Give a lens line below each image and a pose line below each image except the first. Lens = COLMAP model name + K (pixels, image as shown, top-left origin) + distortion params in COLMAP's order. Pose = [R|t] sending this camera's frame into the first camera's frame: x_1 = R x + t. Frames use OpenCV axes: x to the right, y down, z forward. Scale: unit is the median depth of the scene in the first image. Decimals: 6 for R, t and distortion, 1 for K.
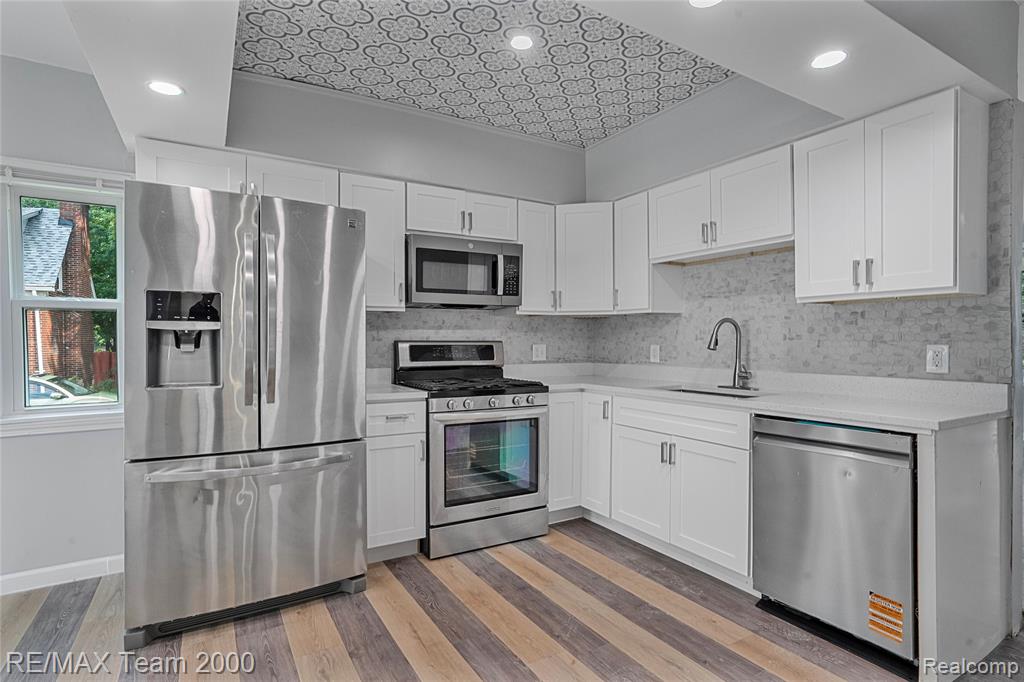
lens RADIAL K [[512.8, 0, 507.9], [0, 512.8, 345.3], [0, 0, 1]] dist [-0.031584, -0.000258]
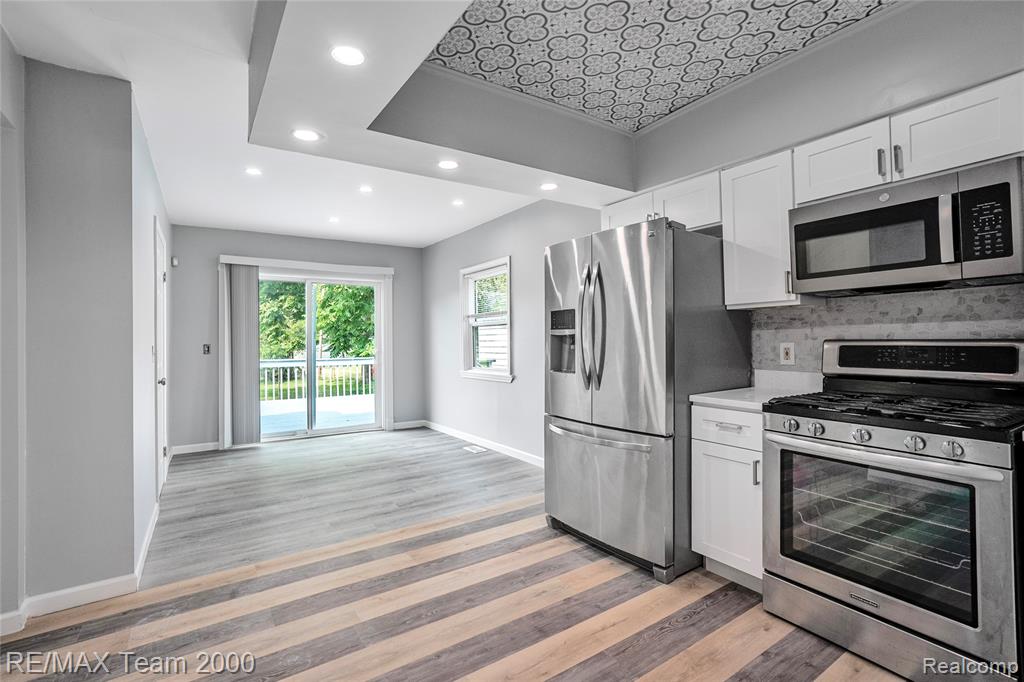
lens RADIAL K [[467.5, 0, 510.1], [0, 467.5, 331.8], [0, 0, 1]] dist [-0.007729, 0.001823]
pose [[0.061789, -0.016628, -0.997951, 0.566436], [0.002951, 0.999860, -0.016477, -0.012494], [0.998085, -0.001927, 0.061829, 0.544179]]
